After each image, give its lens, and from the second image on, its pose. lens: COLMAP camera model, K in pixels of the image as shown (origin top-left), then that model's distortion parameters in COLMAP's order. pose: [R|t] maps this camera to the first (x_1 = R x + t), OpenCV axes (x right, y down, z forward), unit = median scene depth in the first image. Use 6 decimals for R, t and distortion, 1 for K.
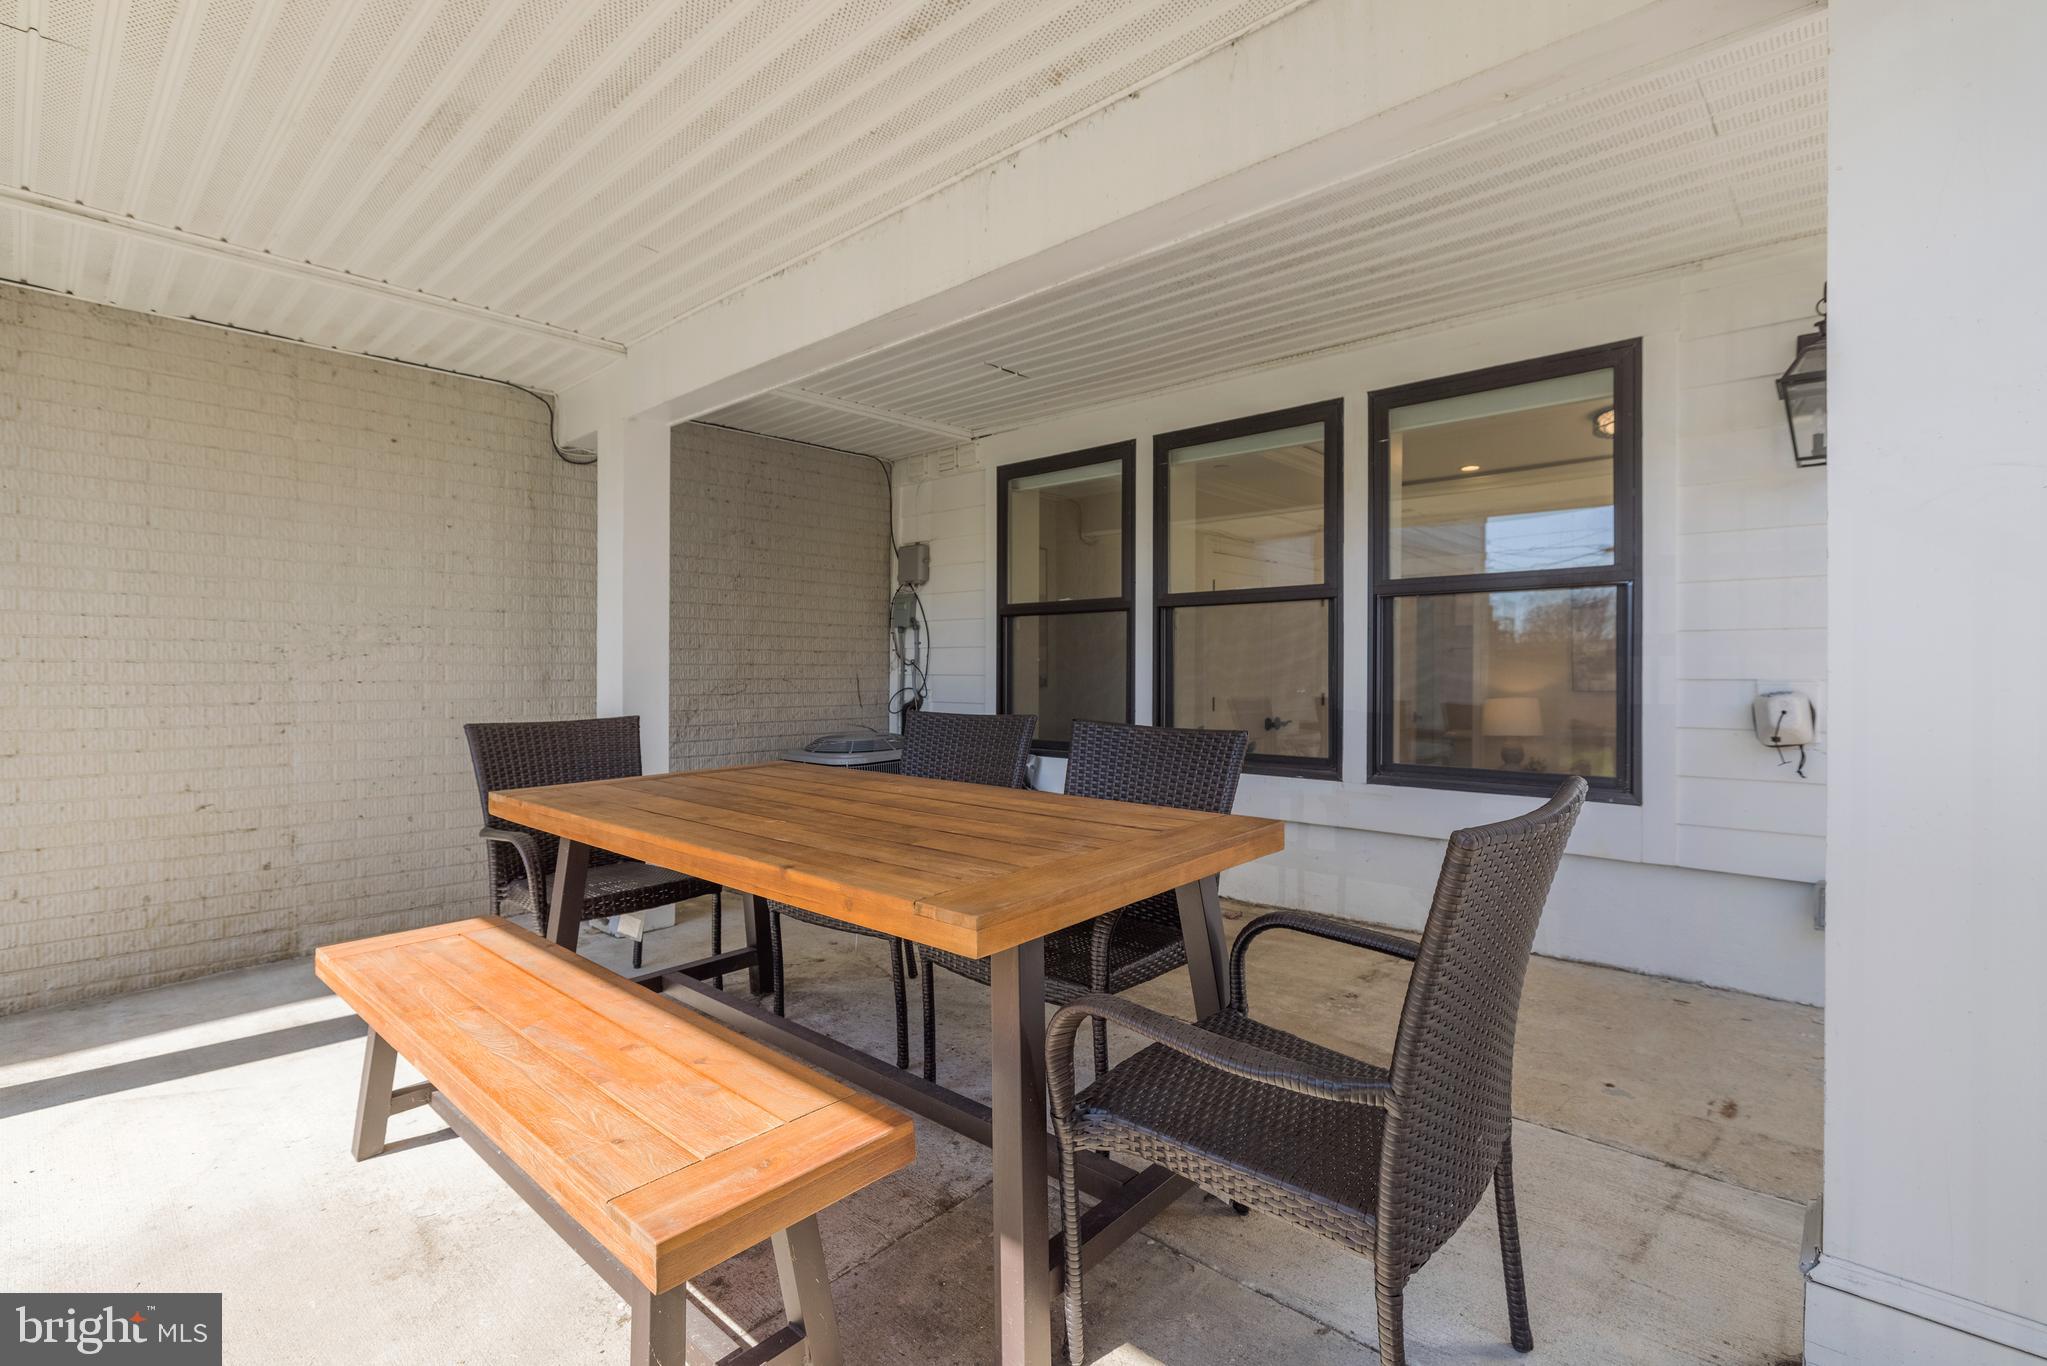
lens RADIAL K [[956.8, 0, 1022.3], [0, 956.8, 676.7], [0, 0, 1]] dist [0.001203, 0.000310]
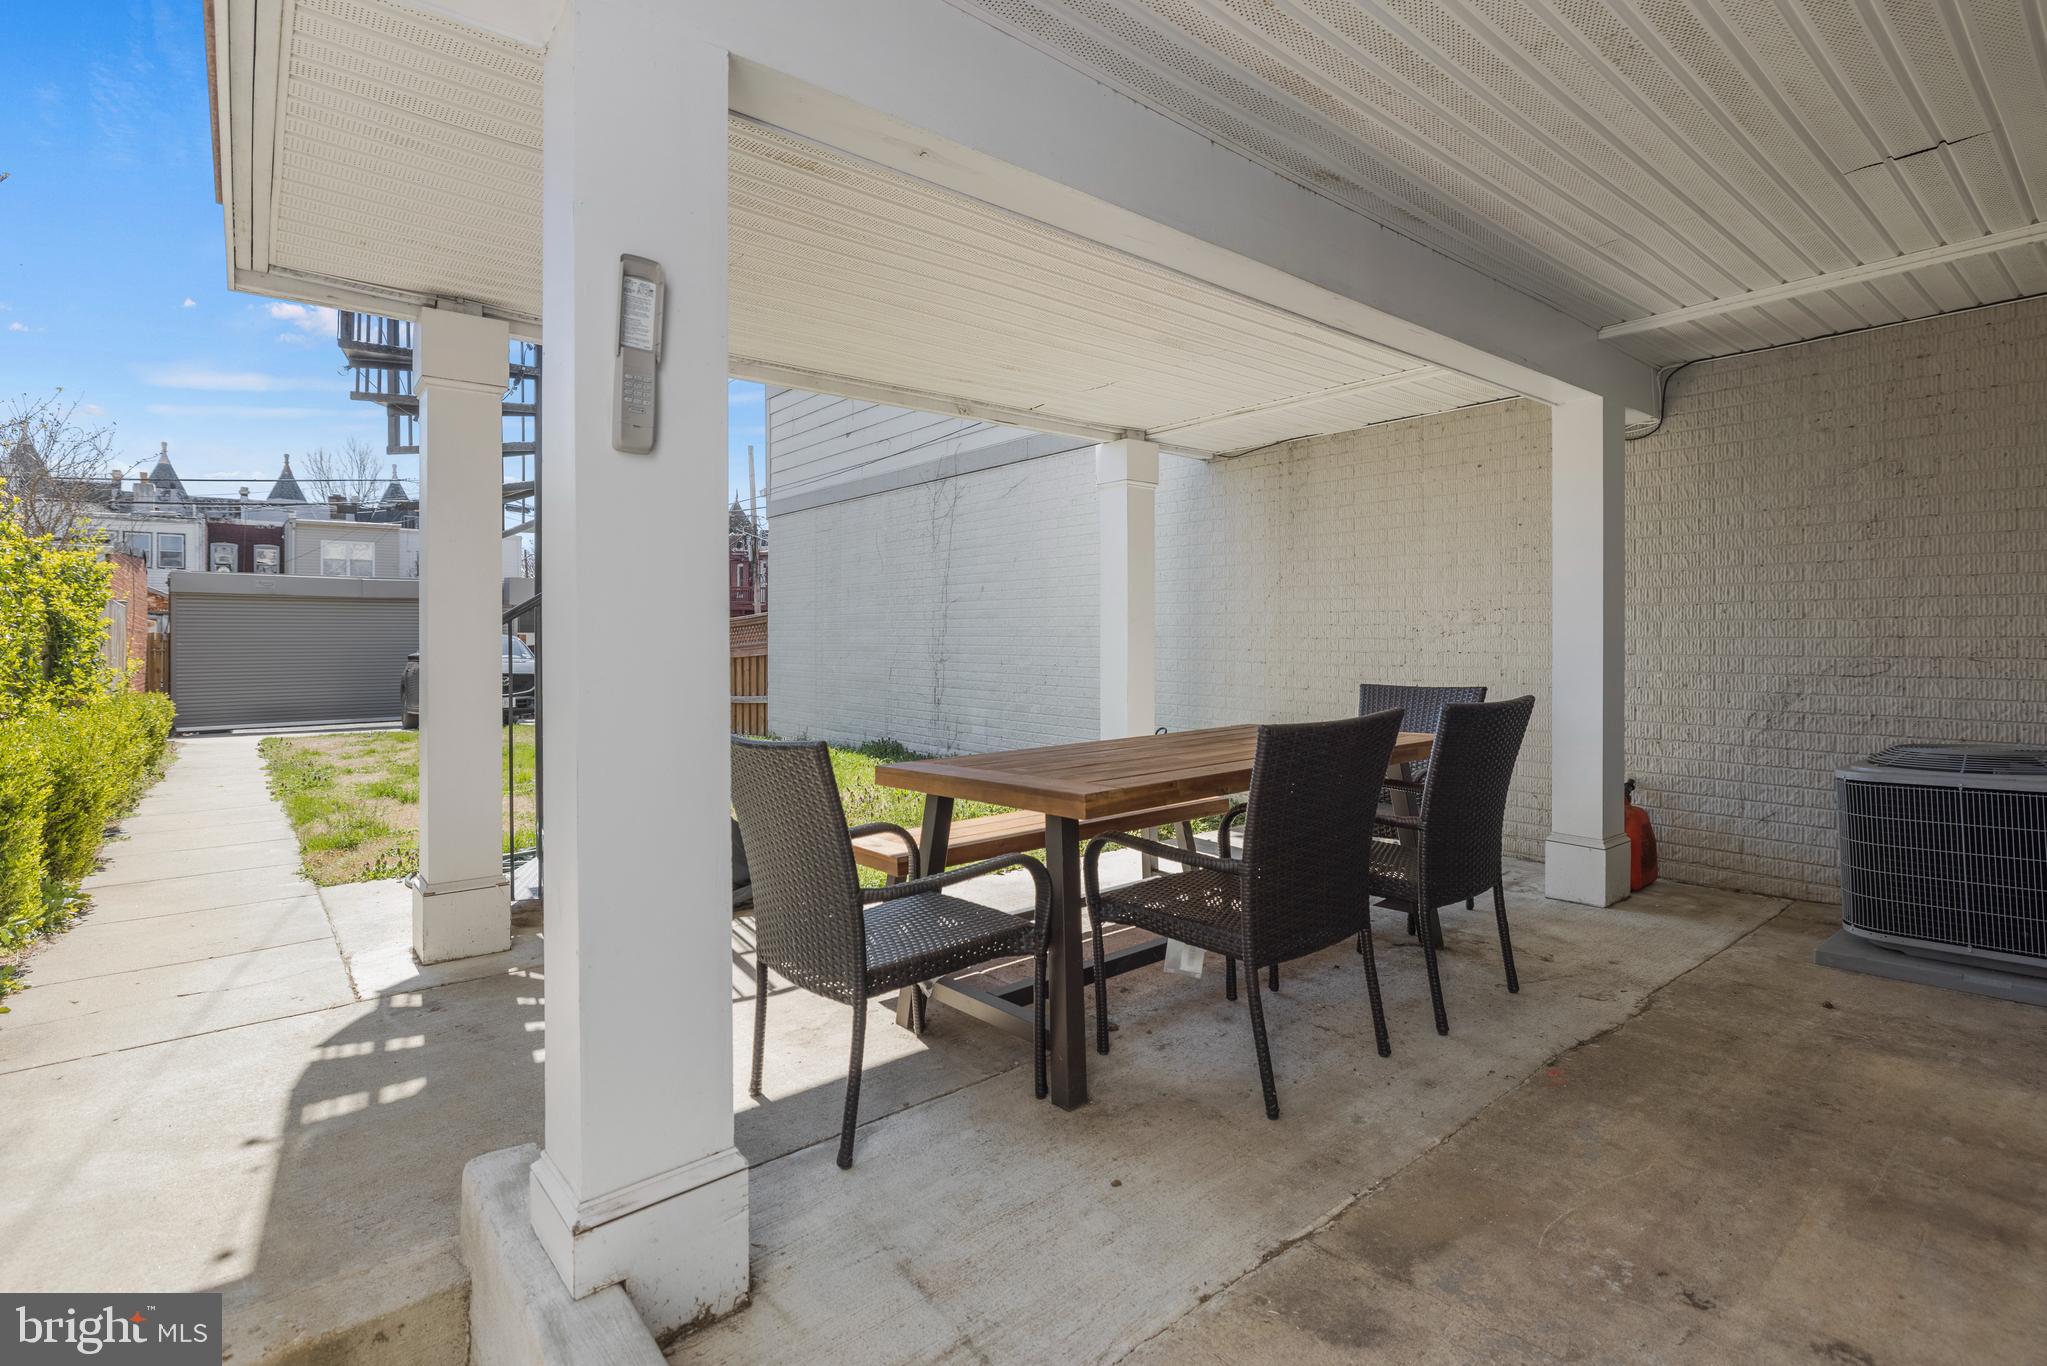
lens RADIAL K [[956.8, 0, 1011.0], [0, 956.8, 639.8], [0, 0, 1]] dist [0.001203, 0.000310]
pose [[-0.146875, 0.004016, -0.989147, 0.711862], [-0.001646, 0.999989, 0.004305, -0.016630], [0.989154, 0.002260, -0.146867, 0.562467]]
